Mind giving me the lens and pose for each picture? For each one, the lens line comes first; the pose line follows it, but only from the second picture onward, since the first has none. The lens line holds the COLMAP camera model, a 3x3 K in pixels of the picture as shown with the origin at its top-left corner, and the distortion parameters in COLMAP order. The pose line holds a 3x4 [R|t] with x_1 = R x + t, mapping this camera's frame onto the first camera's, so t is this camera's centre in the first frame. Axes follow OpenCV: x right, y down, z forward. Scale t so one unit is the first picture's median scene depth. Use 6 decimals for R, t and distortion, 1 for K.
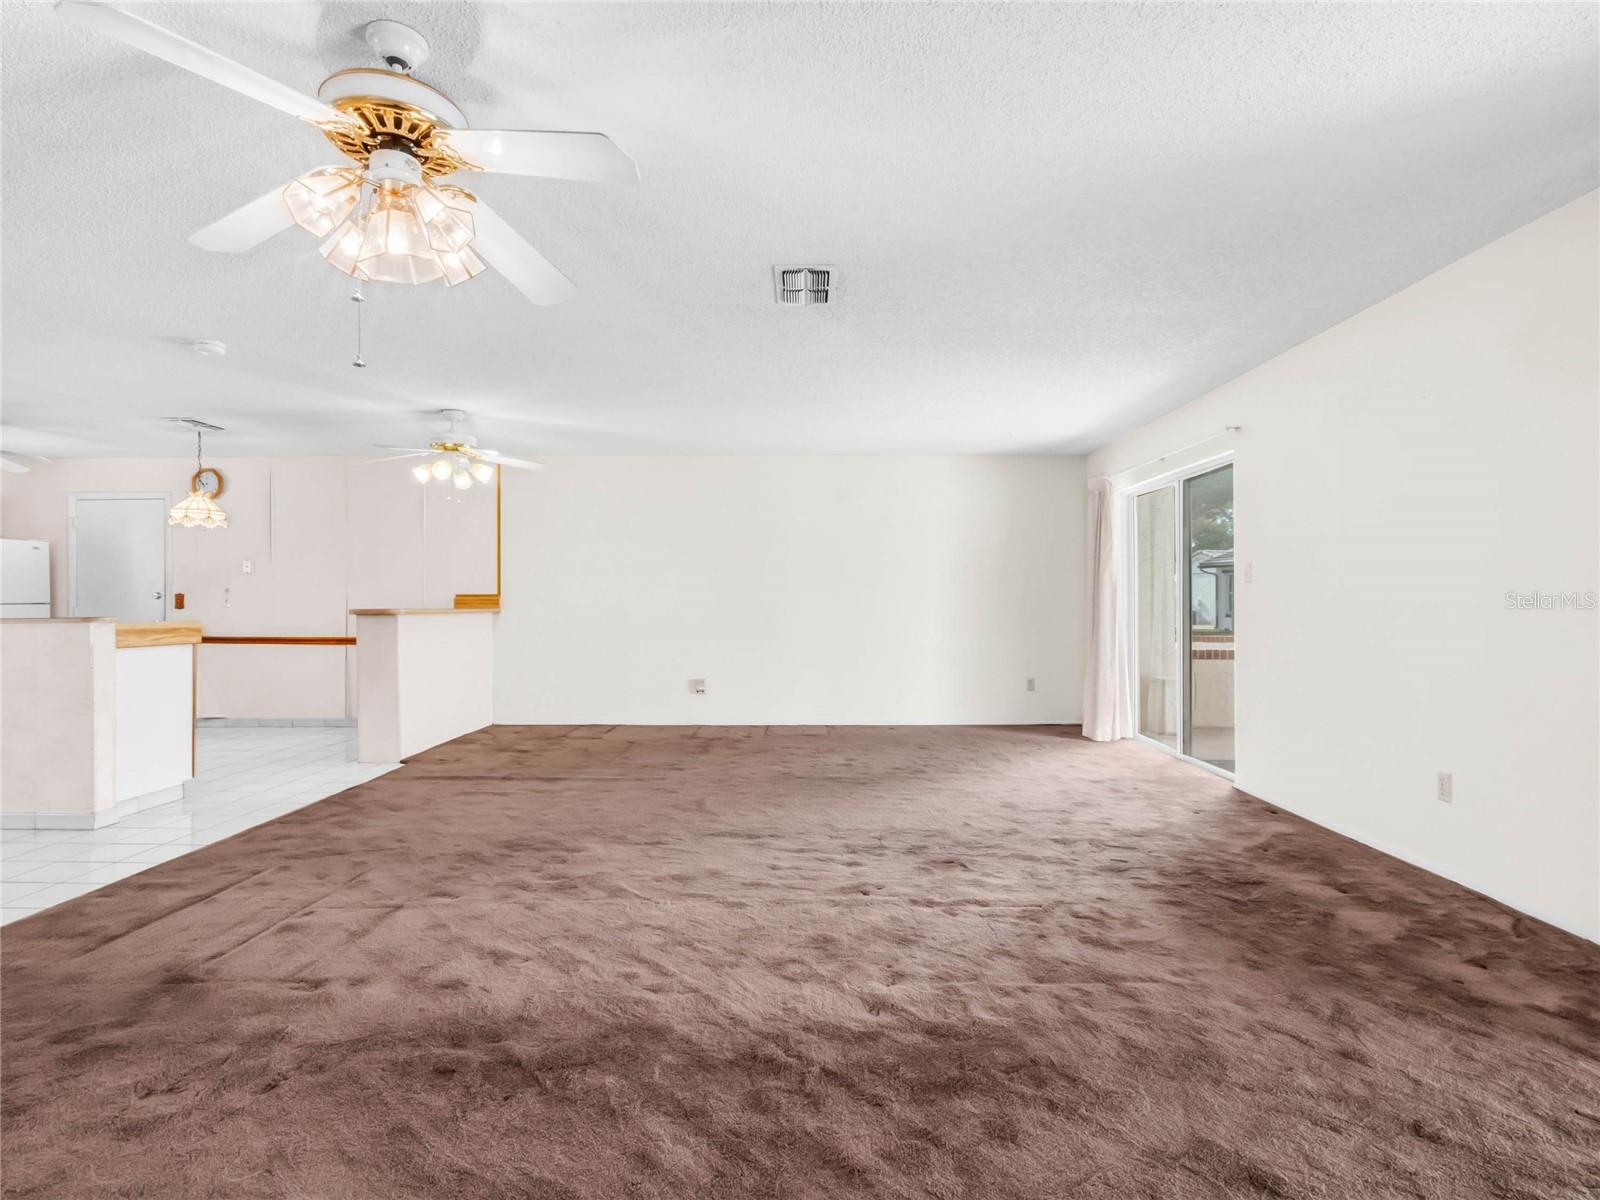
lens RADIAL K [[805.1, 0, 824.8], [0, 805.1, 591.3], [0, 0, 1]] dist [-0.008888, -0.004124]
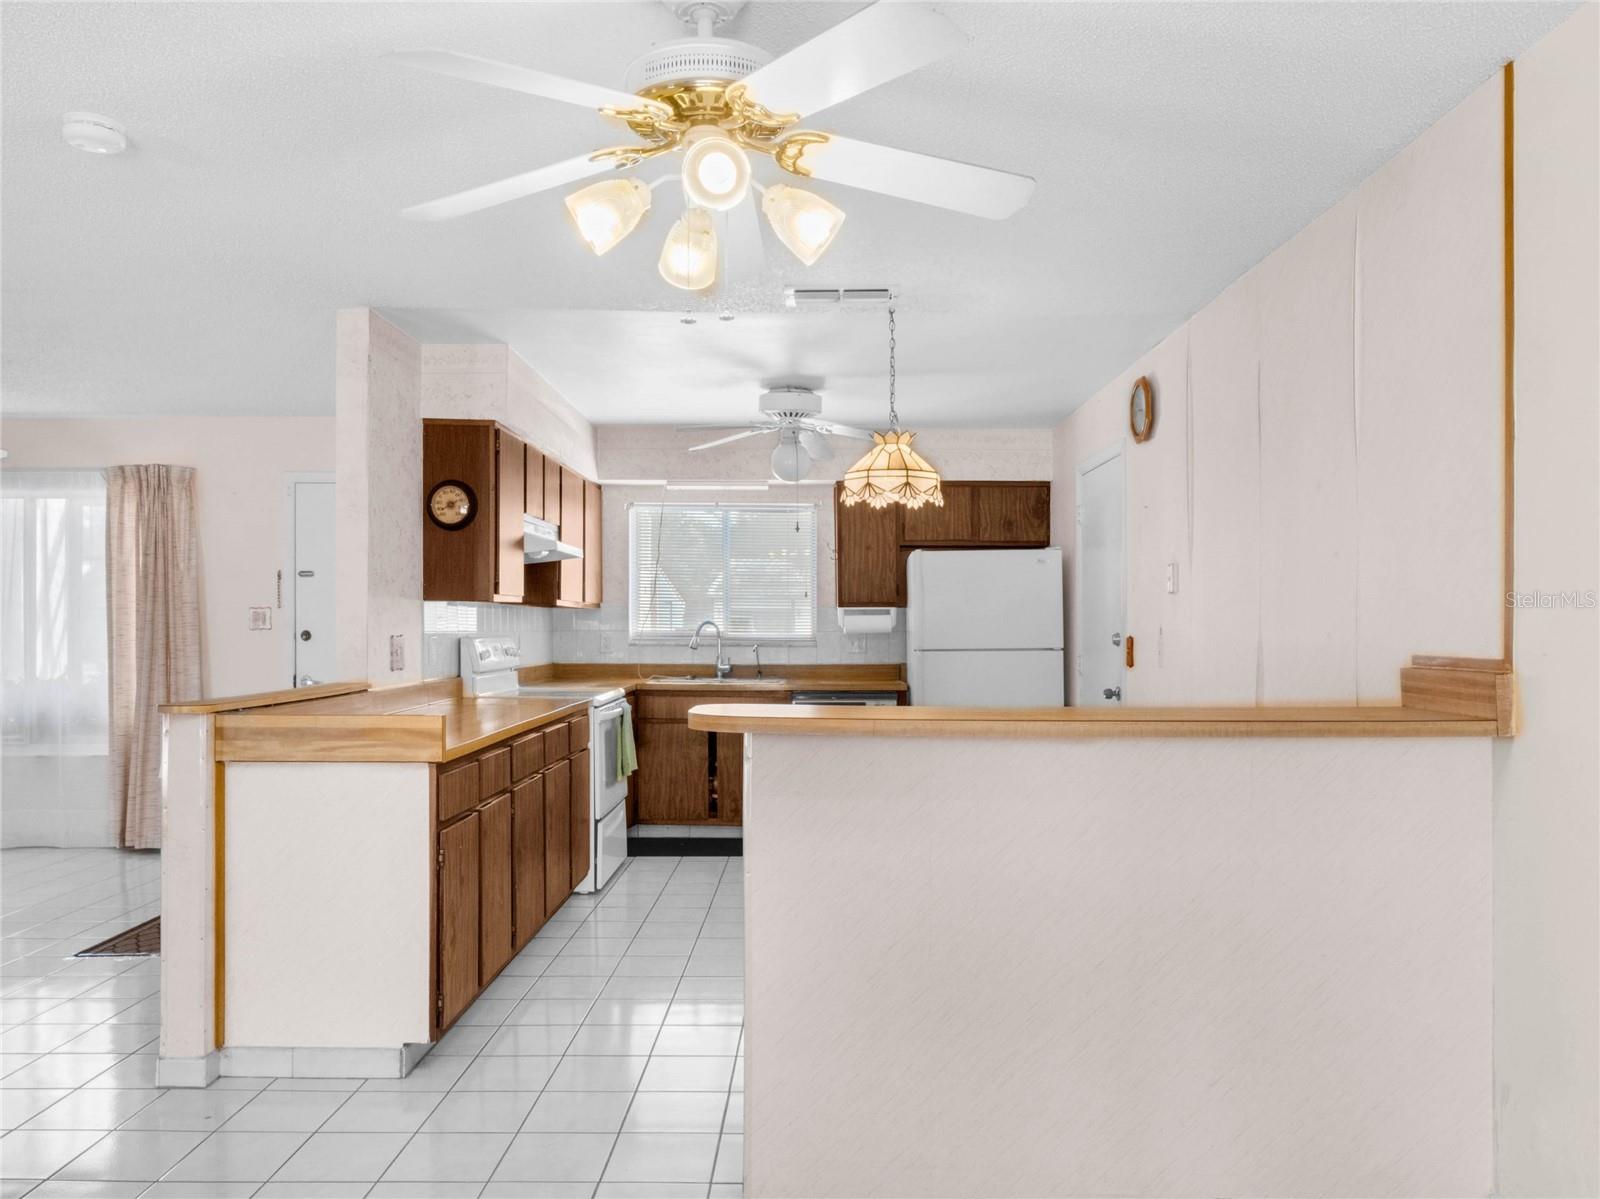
lens RADIAL K [[1222.0, 0, 763.3], [0, 1222.0, 613.4], [0, 0, 1]] dist [0.126988, -0.001863]
pose [[-0.060721, -0.001515, -0.998154, -0.025978], [0.015453, 0.999878, -0.002458, -0.029549], [0.998035, -0.015573, -0.060691, 1.792249]]
